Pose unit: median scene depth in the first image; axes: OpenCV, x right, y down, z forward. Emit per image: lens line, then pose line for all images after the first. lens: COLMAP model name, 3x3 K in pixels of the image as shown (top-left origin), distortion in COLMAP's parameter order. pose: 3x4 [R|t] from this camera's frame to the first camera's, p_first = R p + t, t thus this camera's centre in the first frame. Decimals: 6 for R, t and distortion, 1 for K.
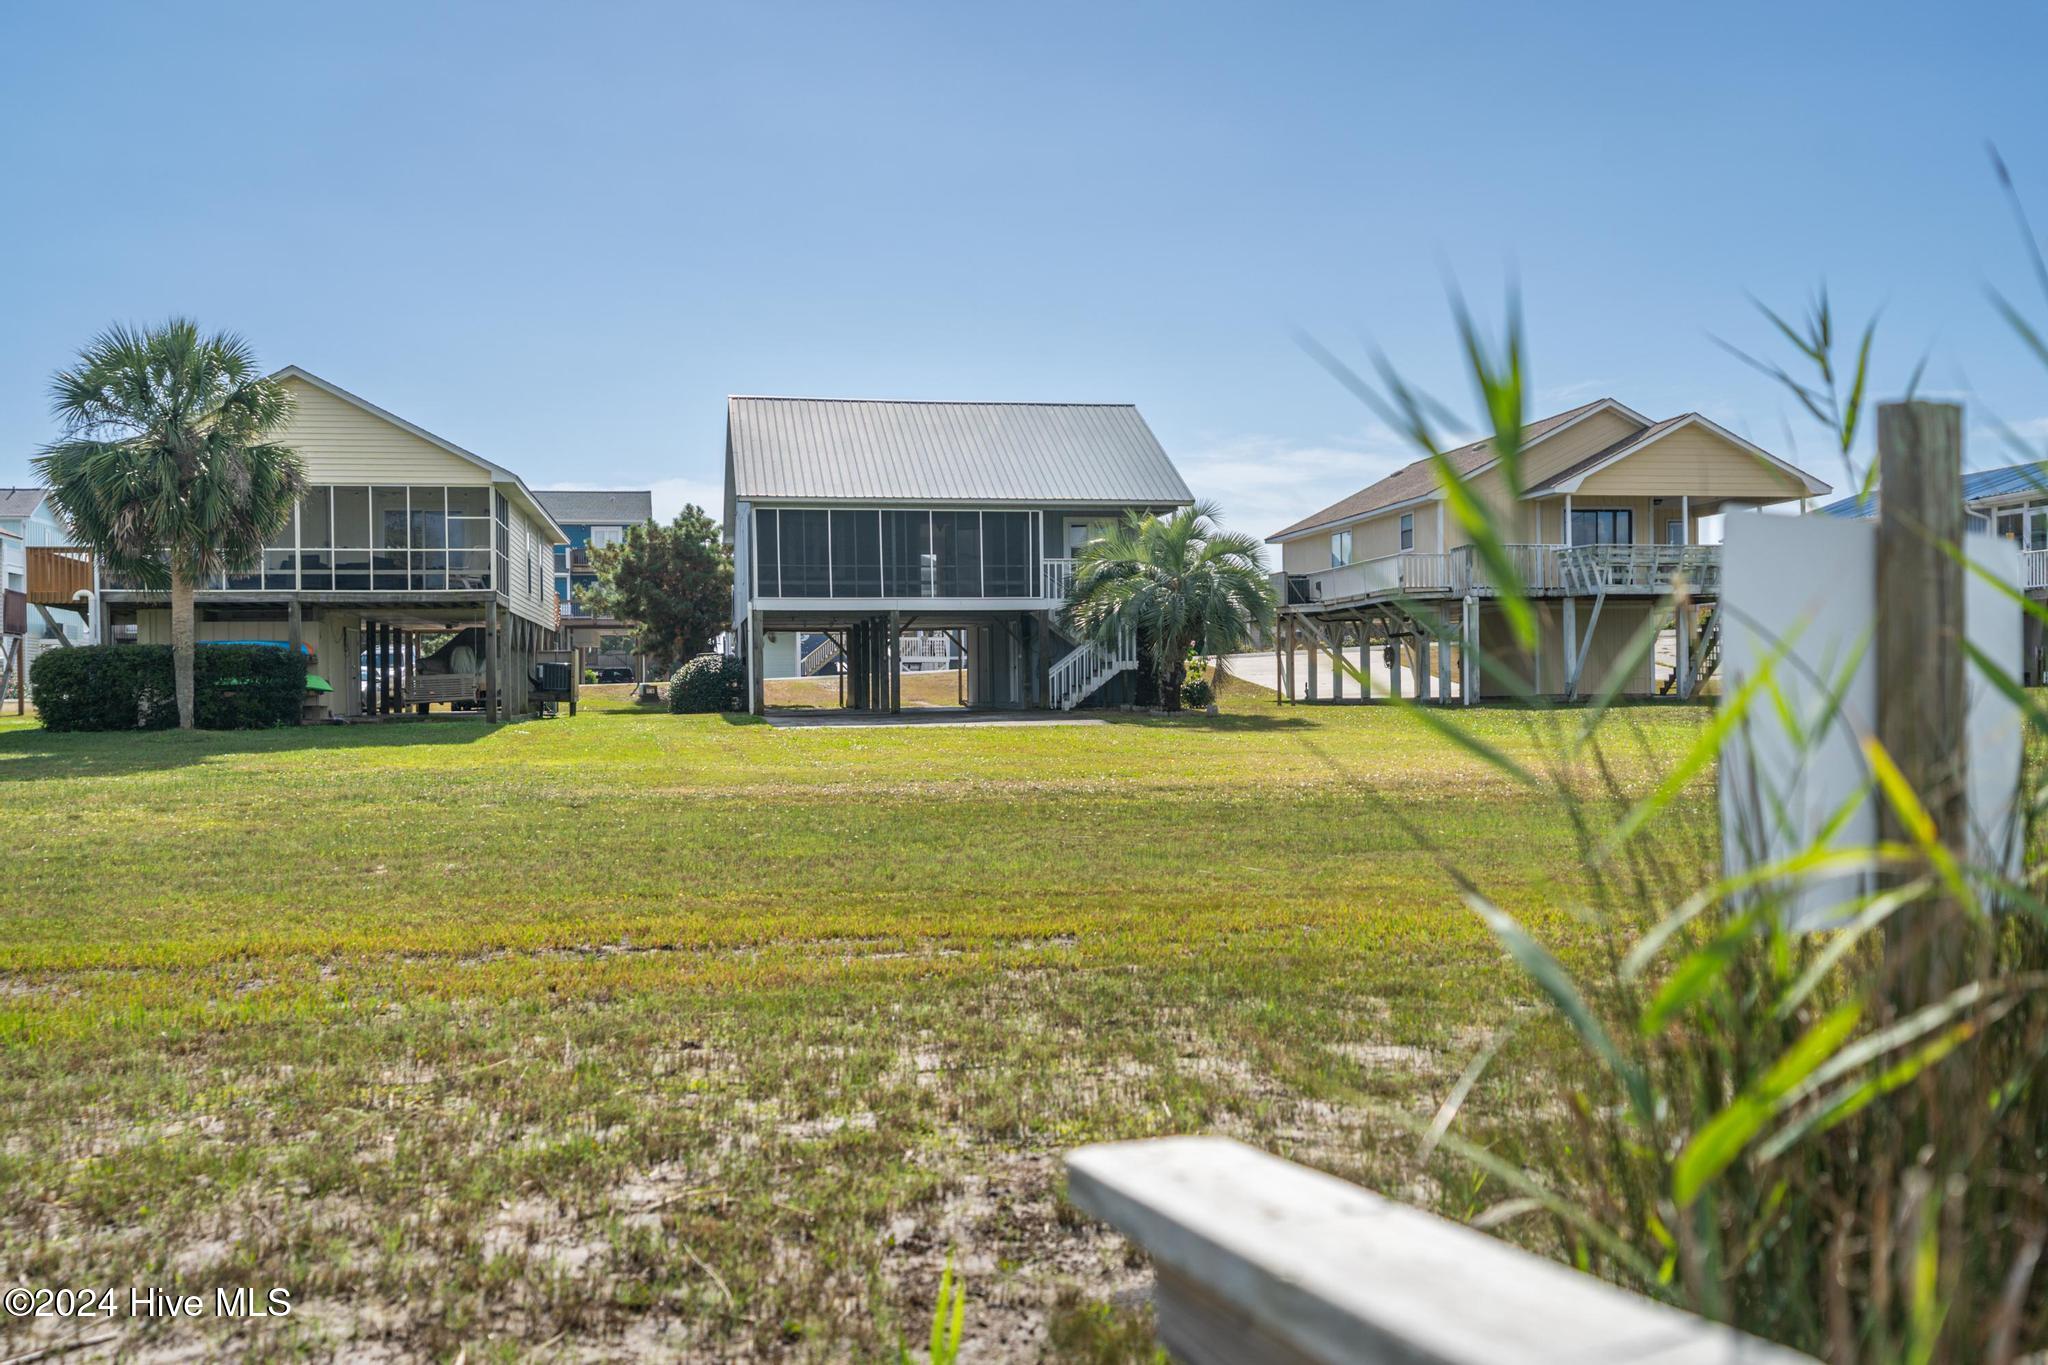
lens RADIAL K [[2054.7, 0, 1024.0], [0, 2054.7, 682.5], [0, 0, 1]] dist [0.000508, 0.000256]
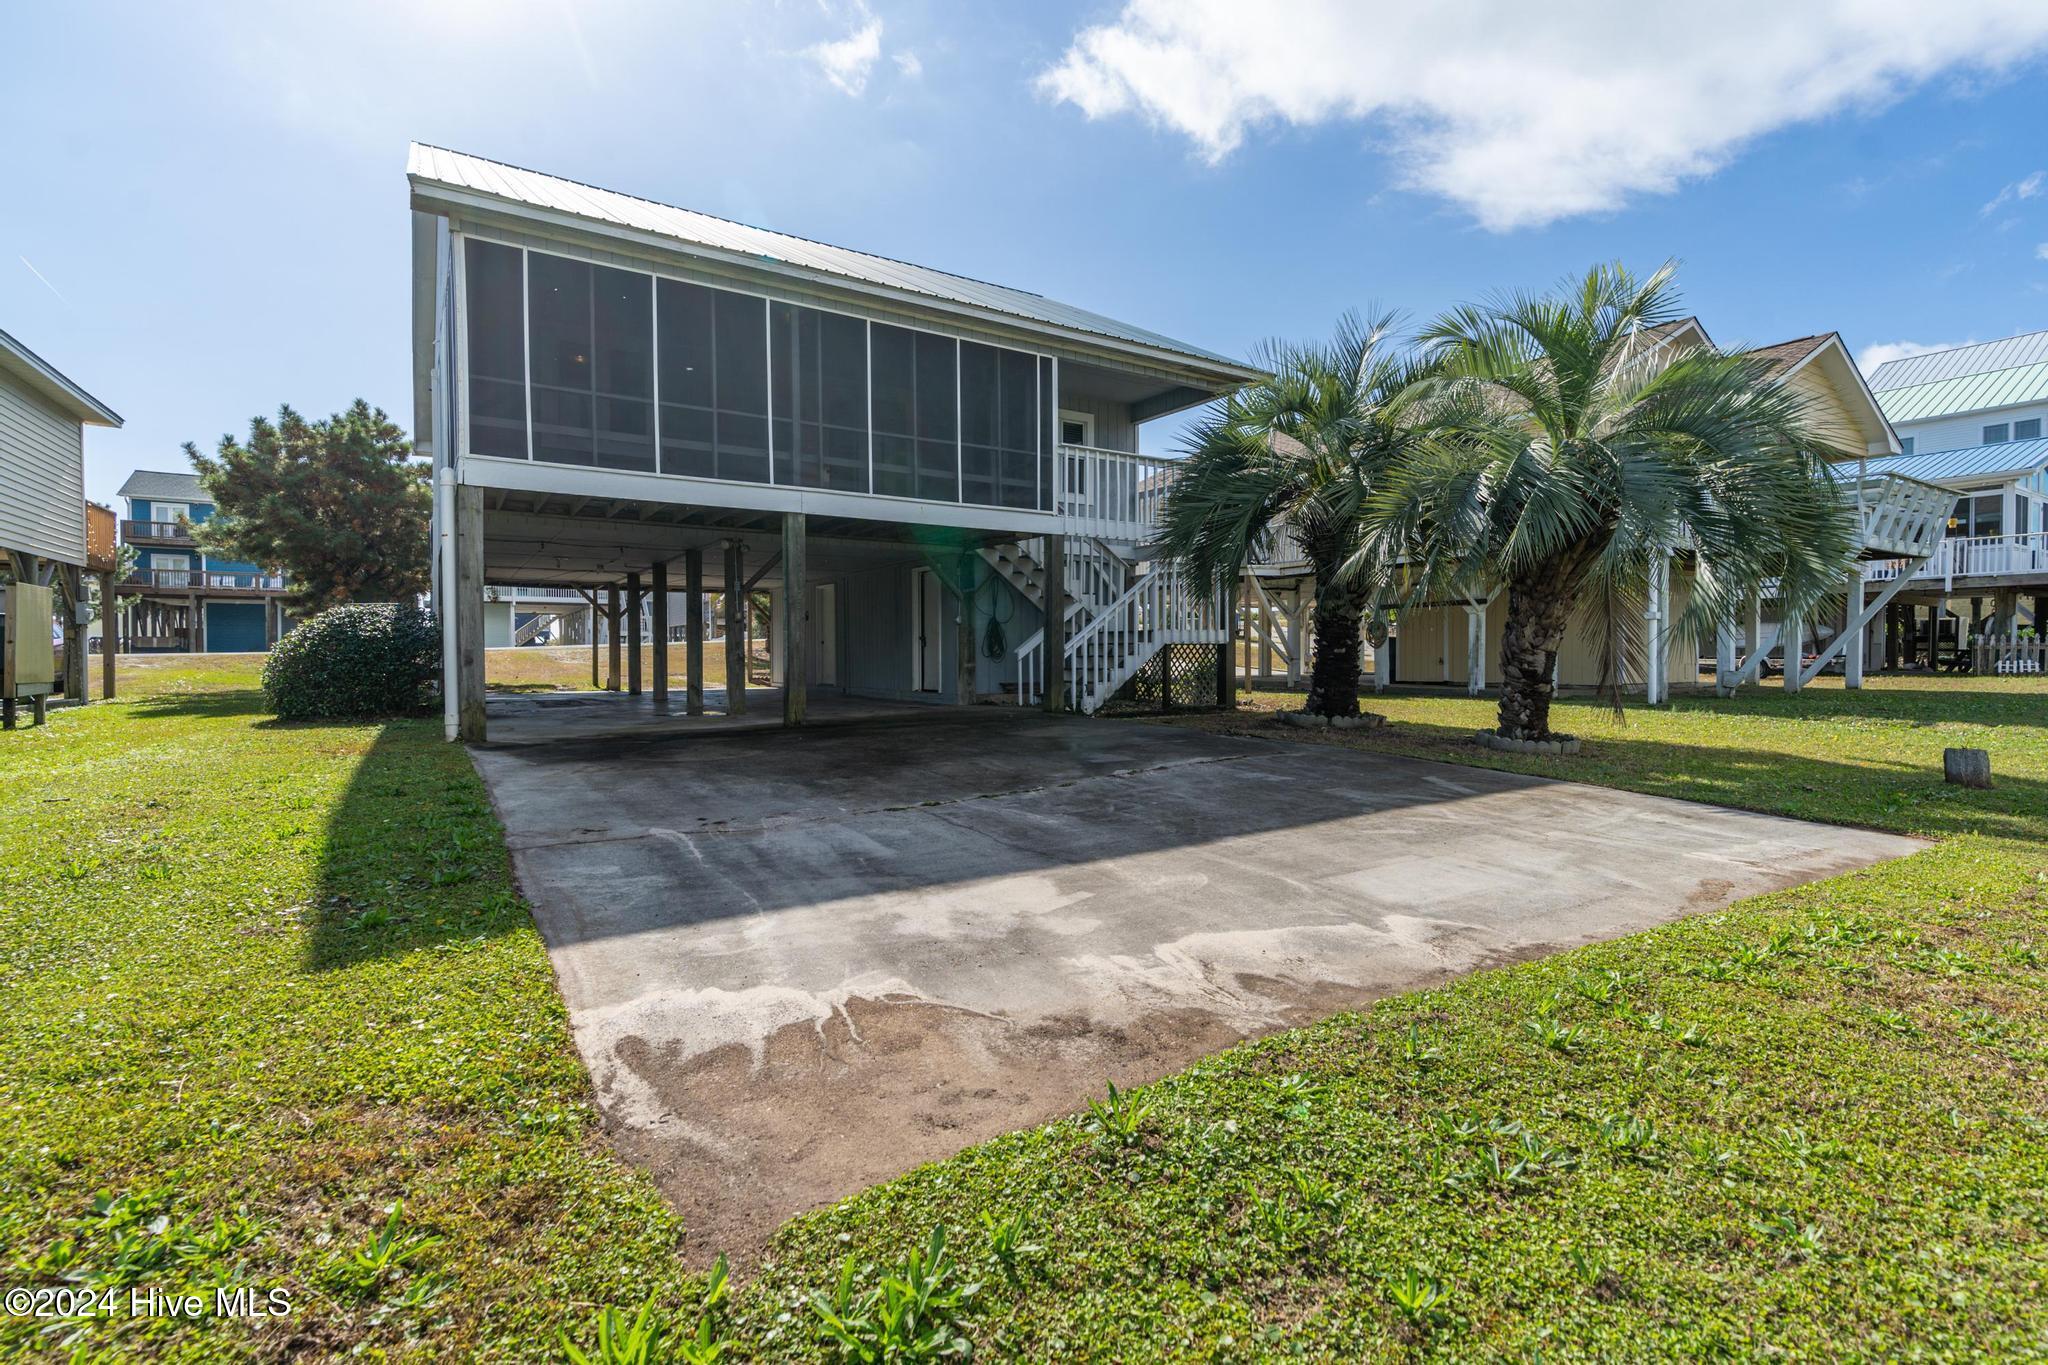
lens RADIAL K [[929.0, 0, 1024.0], [0, 929.0, 682.5], [0, 0, 1]] dist [-0.000397, -0.000077]
pose [[0.919379, 0.000169, 0.393372, -0.098101], [-0.013232, 0.999447, 0.030494, -0.002759], [-0.393149, -0.033241, 0.918874, 0.765132]]
